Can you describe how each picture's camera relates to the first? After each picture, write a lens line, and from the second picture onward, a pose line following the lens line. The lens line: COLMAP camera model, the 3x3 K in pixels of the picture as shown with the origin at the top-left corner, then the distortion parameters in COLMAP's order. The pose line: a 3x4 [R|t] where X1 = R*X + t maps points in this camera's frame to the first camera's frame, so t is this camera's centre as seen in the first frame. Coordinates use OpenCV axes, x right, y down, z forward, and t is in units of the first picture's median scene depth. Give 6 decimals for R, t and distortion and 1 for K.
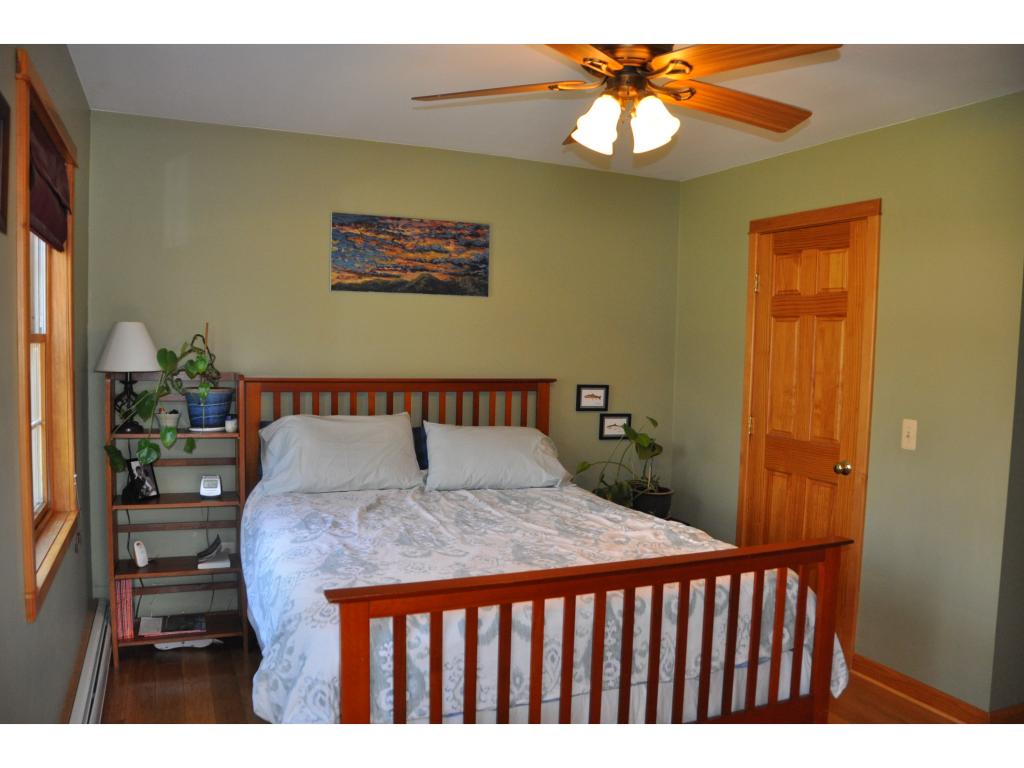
lens RADIAL K [[838.1, 0, 510.3], [0, 838.1, 401.1], [0, 0, 1]] dist [-0.155116, 0.194404]
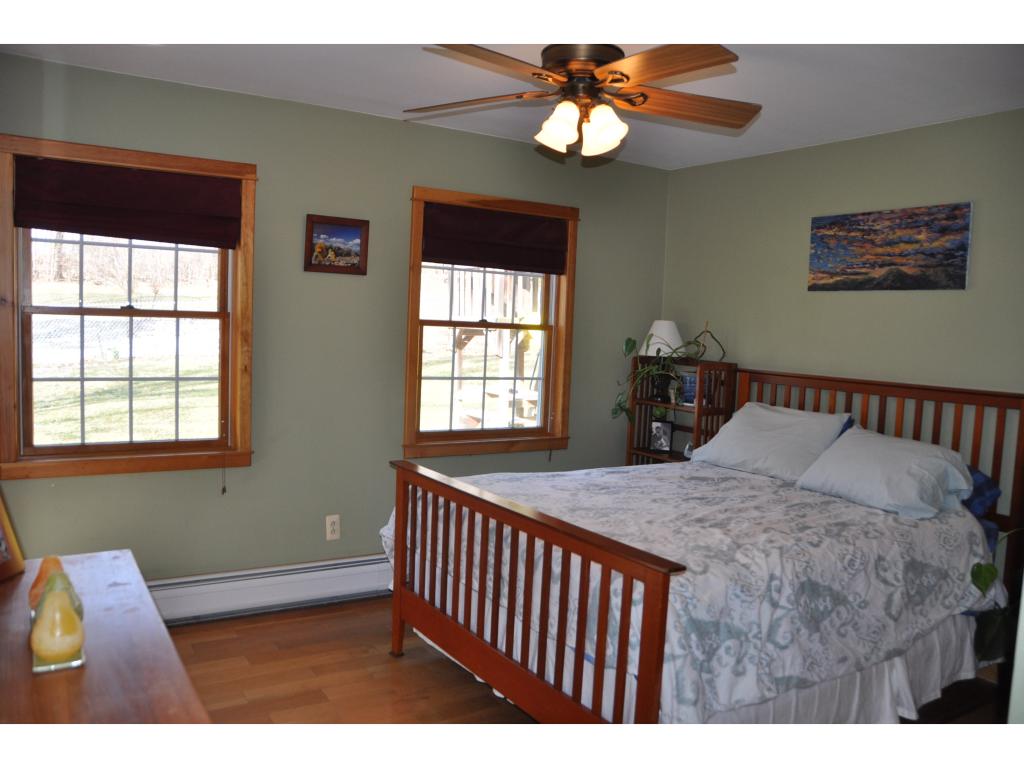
lens RADIAL K [[838.1, 0, 510.3], [0, 838.1, 401.1], [0, 0, 1]] dist [-0.155116, 0.194404]
pose [[0.156213, 0.071126, -0.985159, 0.743863], [-0.109187, 0.992535, 0.054345, -0.009119], [0.981670, 0.099078, 0.162813, 0.453591]]
